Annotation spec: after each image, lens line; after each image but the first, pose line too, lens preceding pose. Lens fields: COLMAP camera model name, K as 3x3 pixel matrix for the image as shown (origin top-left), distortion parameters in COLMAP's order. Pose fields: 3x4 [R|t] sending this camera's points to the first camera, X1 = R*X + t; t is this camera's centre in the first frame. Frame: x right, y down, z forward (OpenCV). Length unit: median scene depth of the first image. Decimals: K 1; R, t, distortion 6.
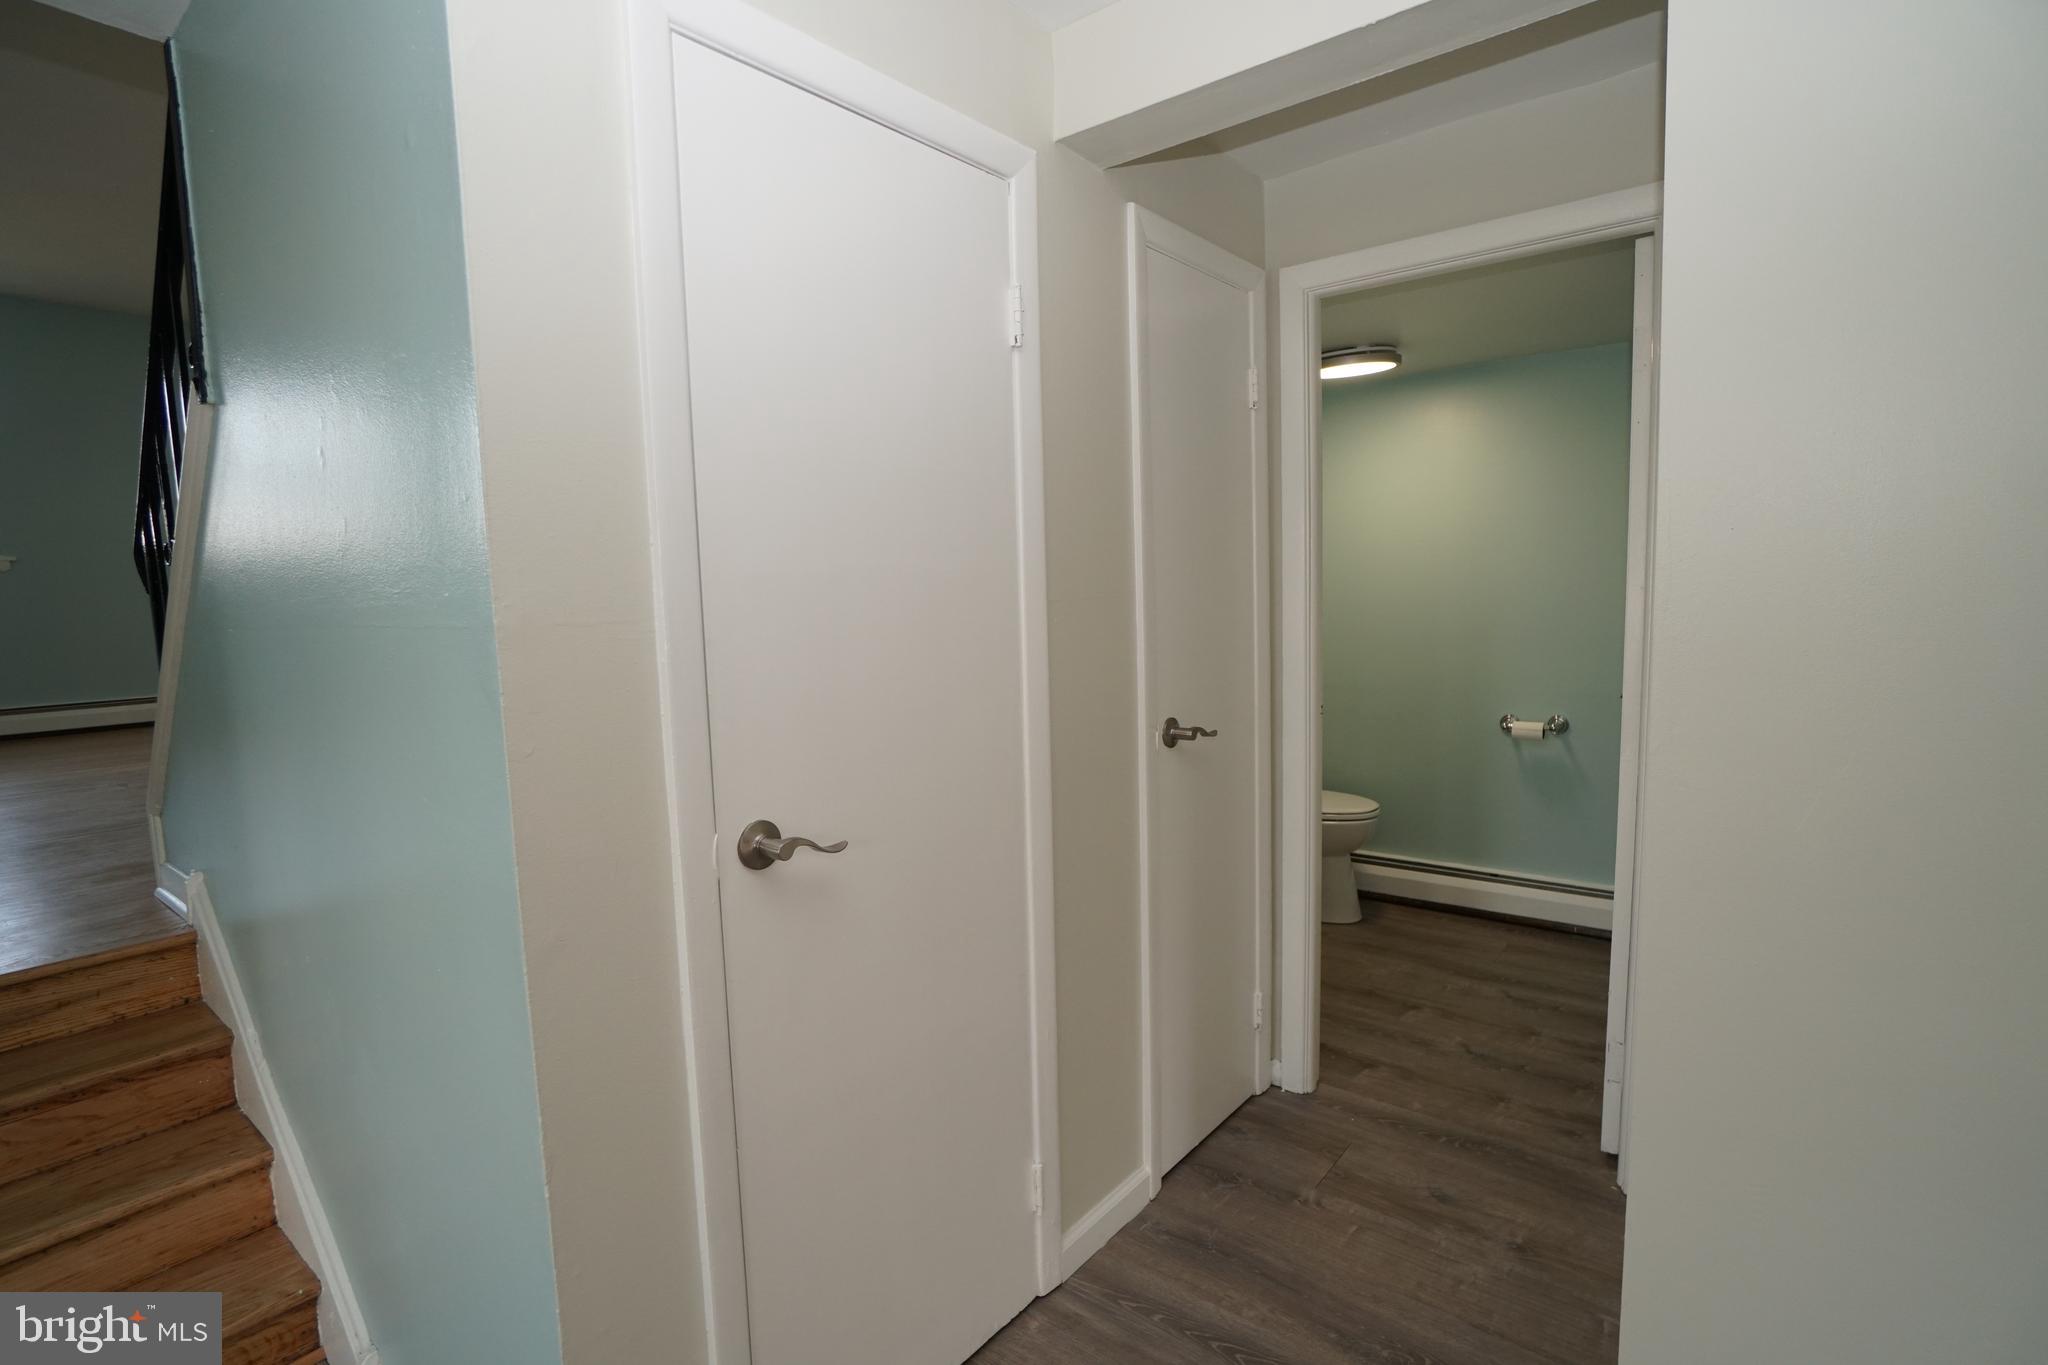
lens RADIAL K [[978.0, 0, 1020.8], [0, 978.0, 692.8], [0, 0, 1]] dist [-0.043389, 0.017173]
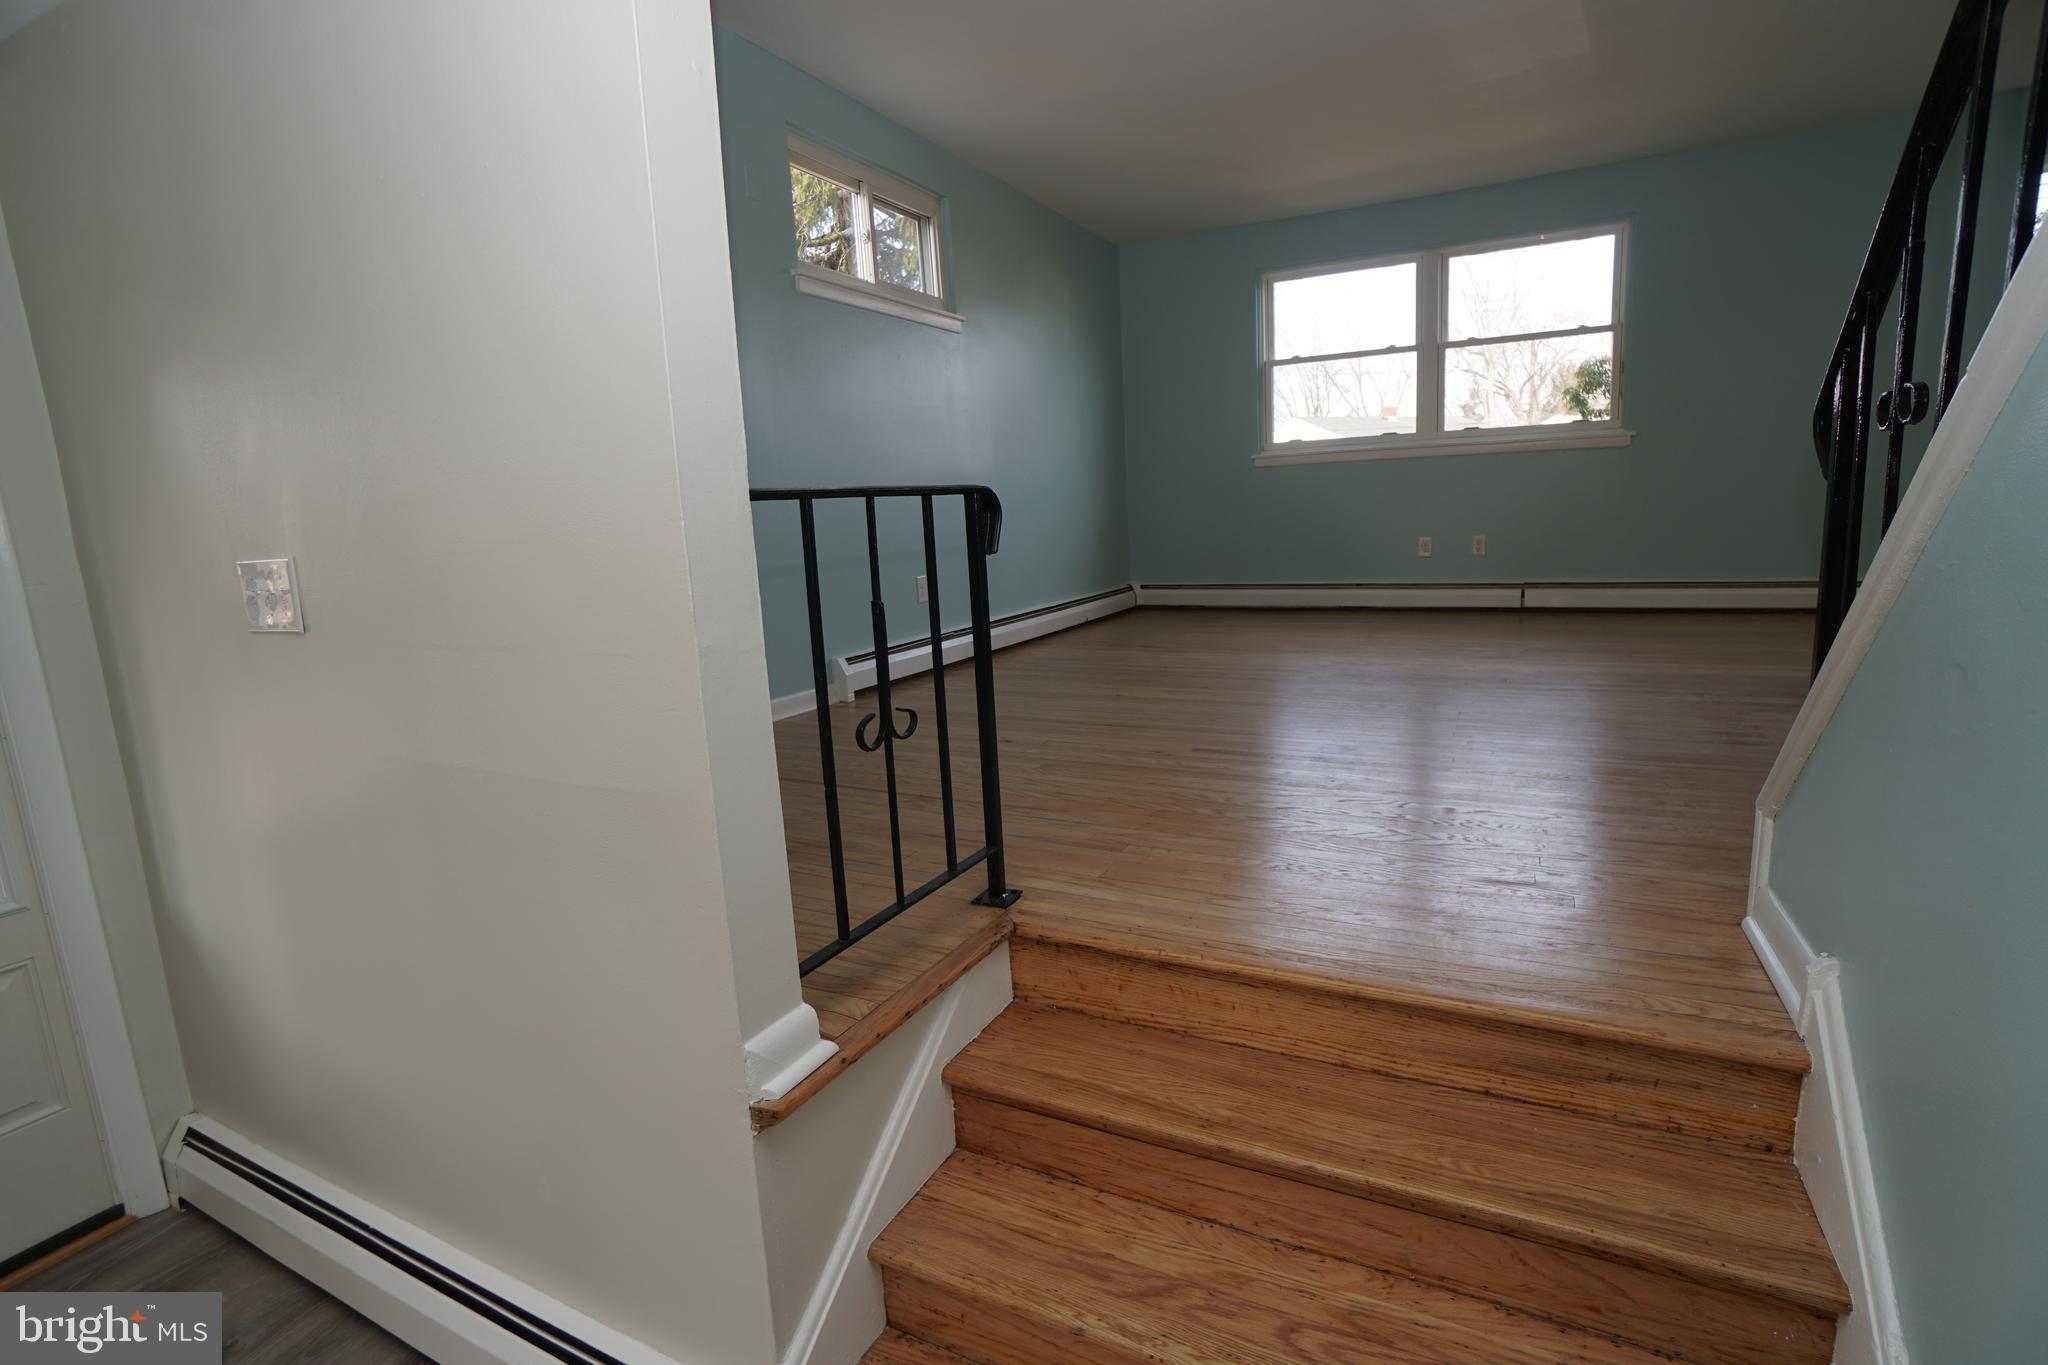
lens RADIAL K [[947.5, 0, 1028.3], [0, 947.5, 719.0], [0, 0, 1]] dist [-0.102281, 0.053602]
pose [[0.213286, 0.226313, -0.950416, -0.477310], [-0.047895, 0.974053, 0.221193, -0.062935], [0.975815, -0.001657, 0.218591, 0.391539]]
